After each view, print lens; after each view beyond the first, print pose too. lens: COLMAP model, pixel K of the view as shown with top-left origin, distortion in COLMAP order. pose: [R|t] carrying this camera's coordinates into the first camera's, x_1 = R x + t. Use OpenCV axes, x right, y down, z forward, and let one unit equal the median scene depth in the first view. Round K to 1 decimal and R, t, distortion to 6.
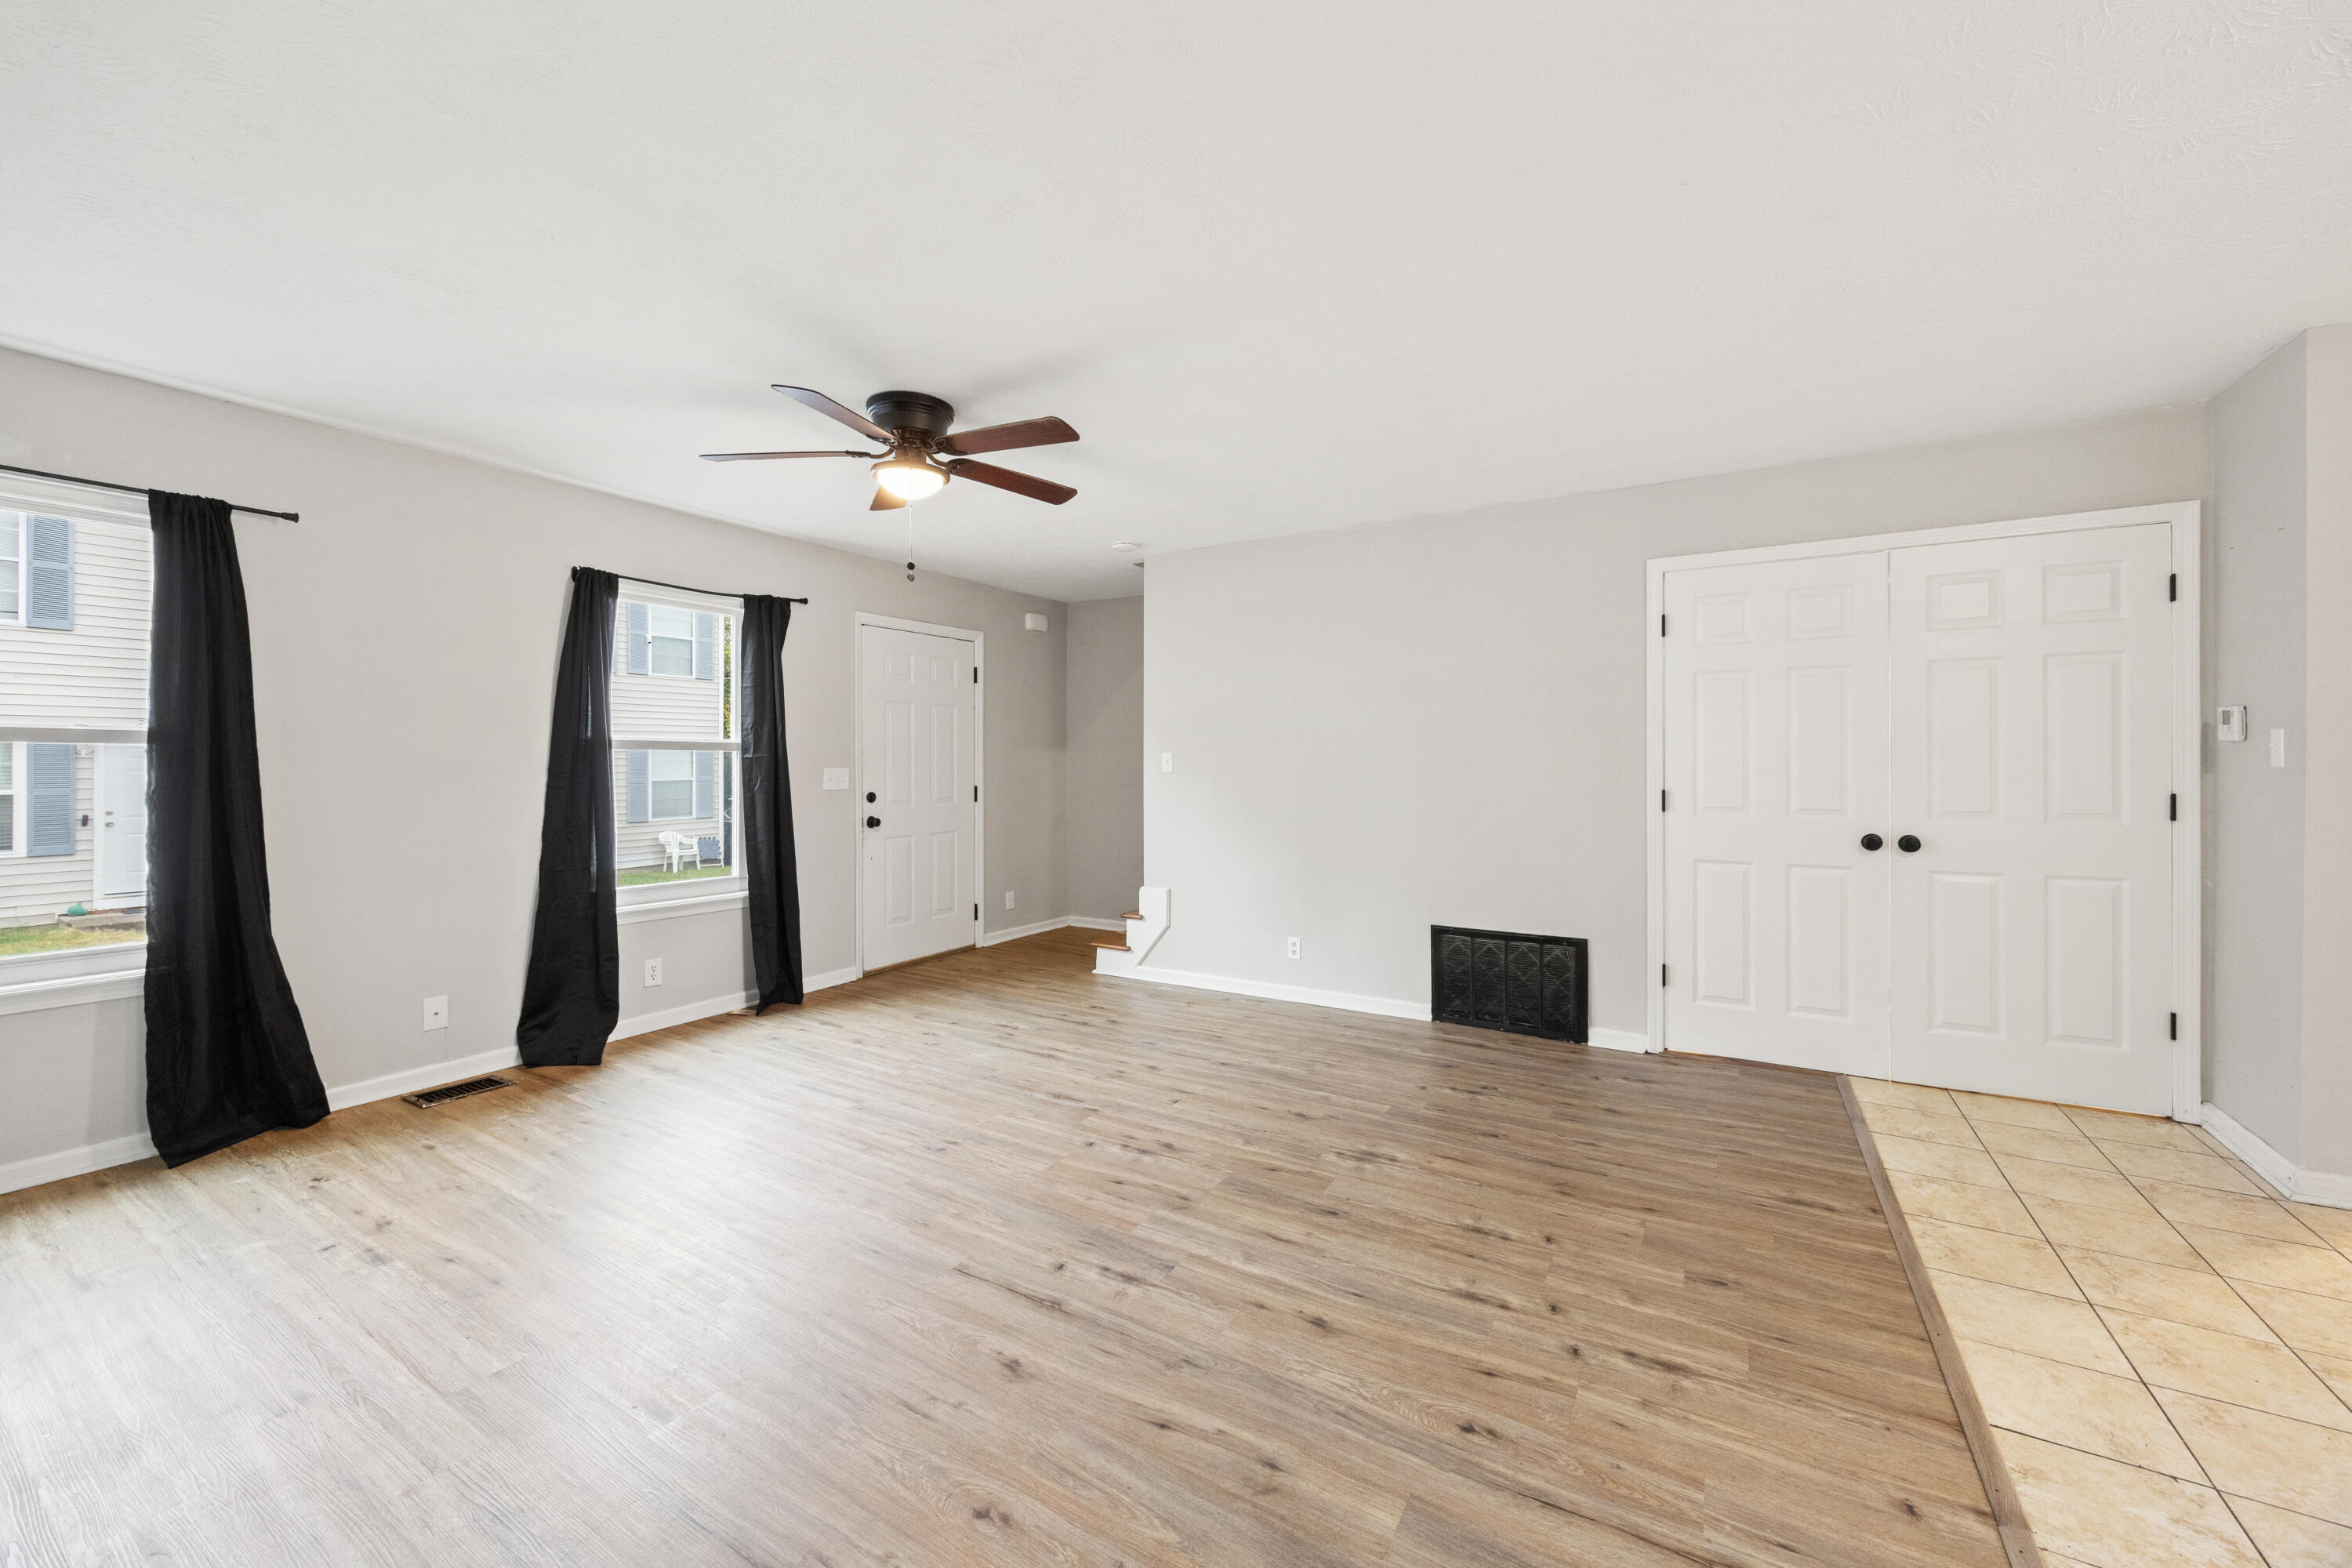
lens RADIAL K [[889.2, 0, 1177.3], [0, 889.2, 763.8], [0, 0, 1]] dist [-0.007622, -0.000015]
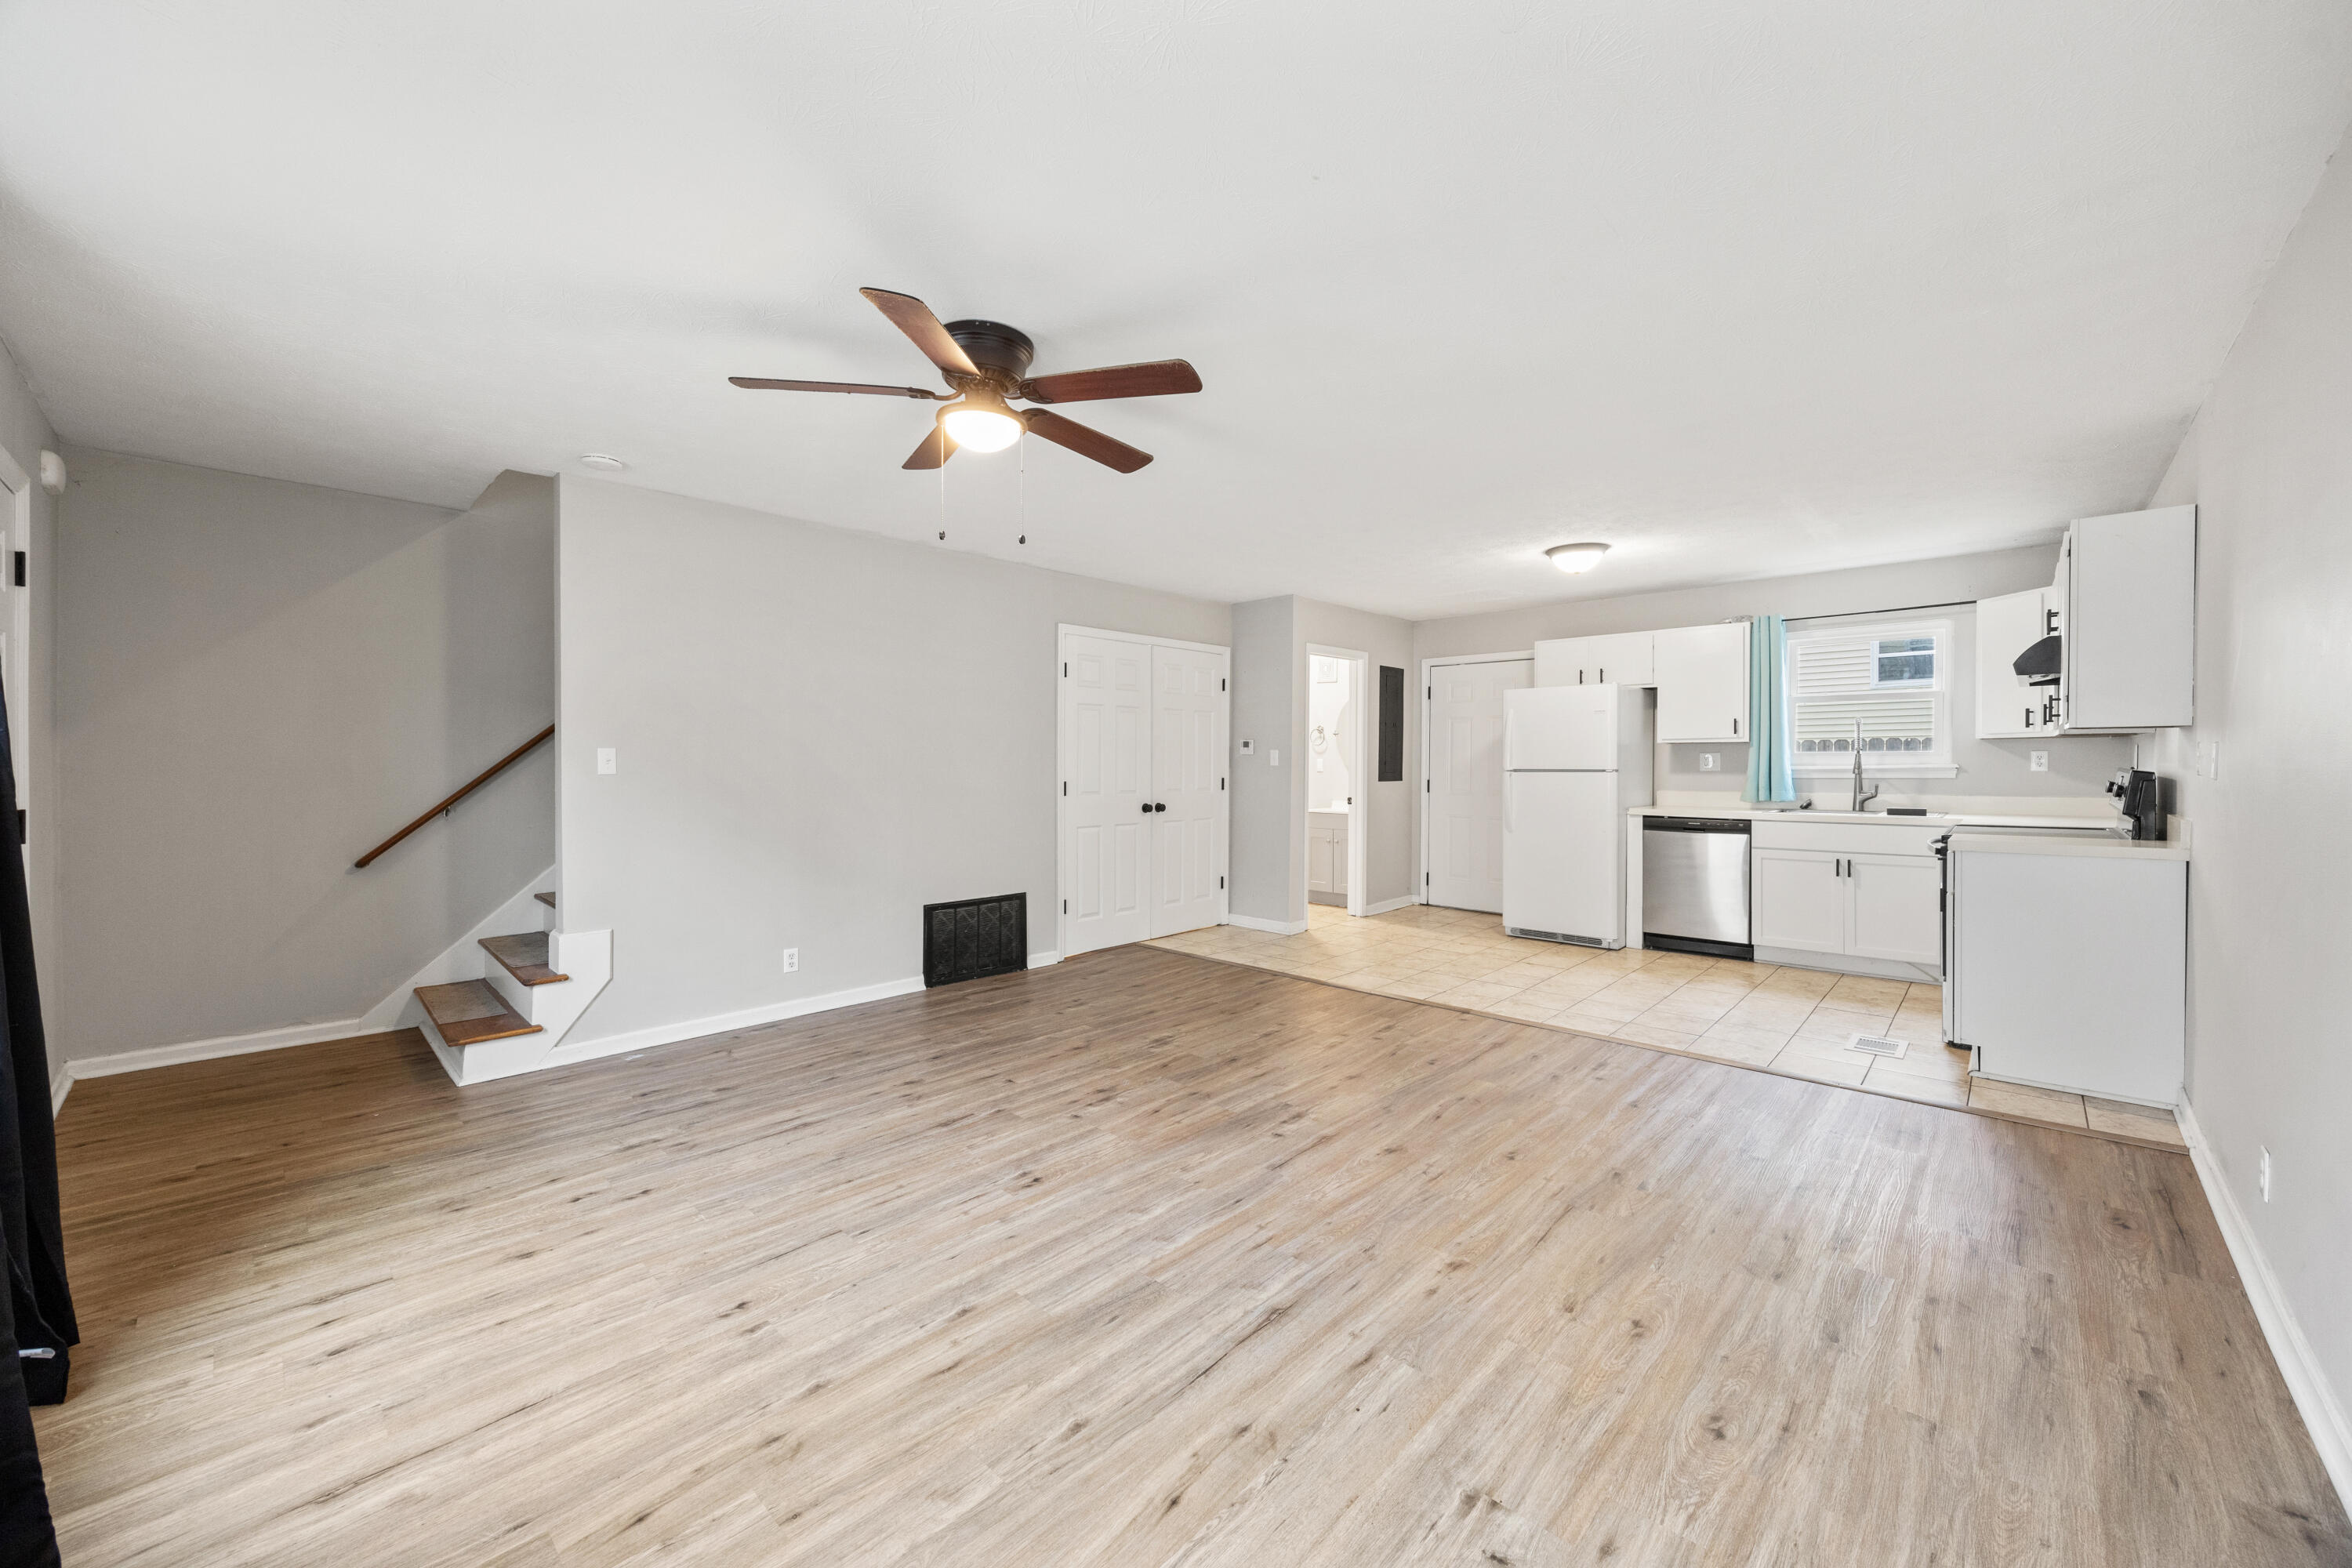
lens RADIAL K [[891.9, 0, 1173.7], [0, 891.9, 777.6], [0, 0, 1]] dist [-0.006833, -0.000123]
pose [[0.212663, -0.012768, 0.977042, -1.105064], [-0.000507, 0.999913, 0.013177, 0.003693], [-0.977125, -0.003298, 0.212639, 0.647118]]
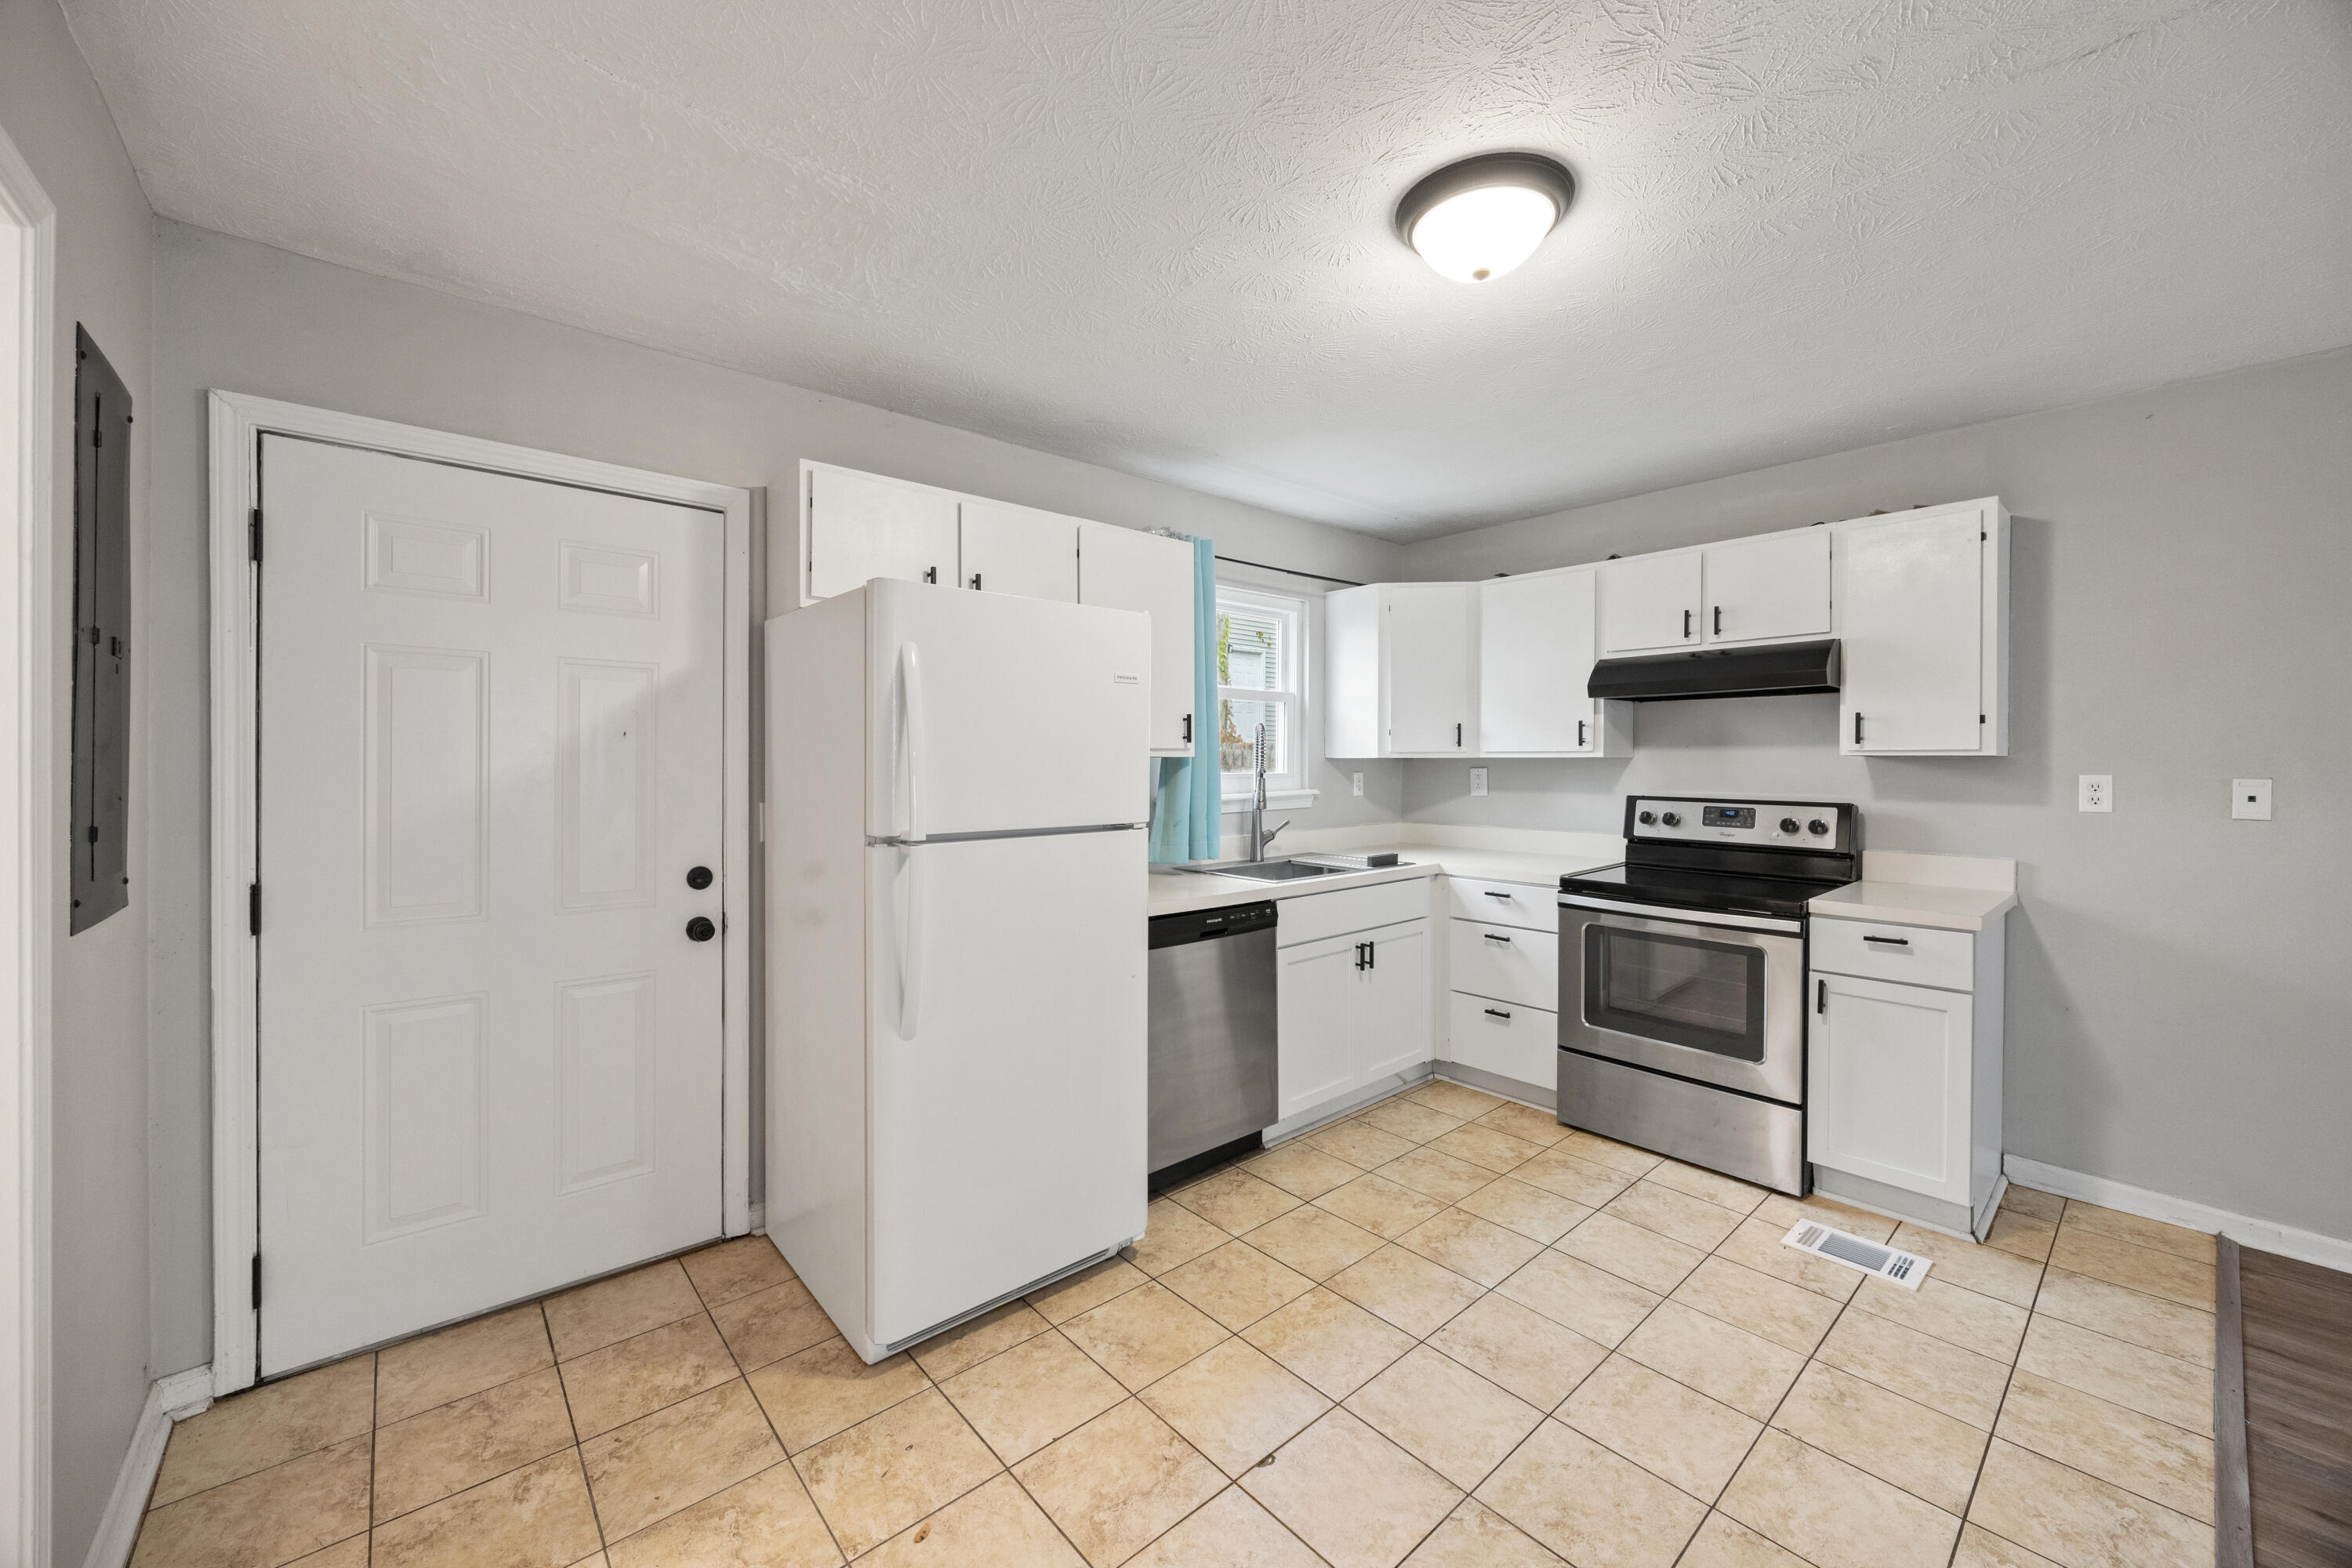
lens RADIAL K [[897.1, 0, 1183.6], [0, 897.1, 769.5], [0, 0, 1]] dist [-0.002503, -0.000162]
pose [[-0.954910, 0.002211, 0.296886, 0.720100], [0.004009, 0.999977, 0.005446, -0.039553], [-0.296867, 0.006391, -0.954897, 0.885983]]
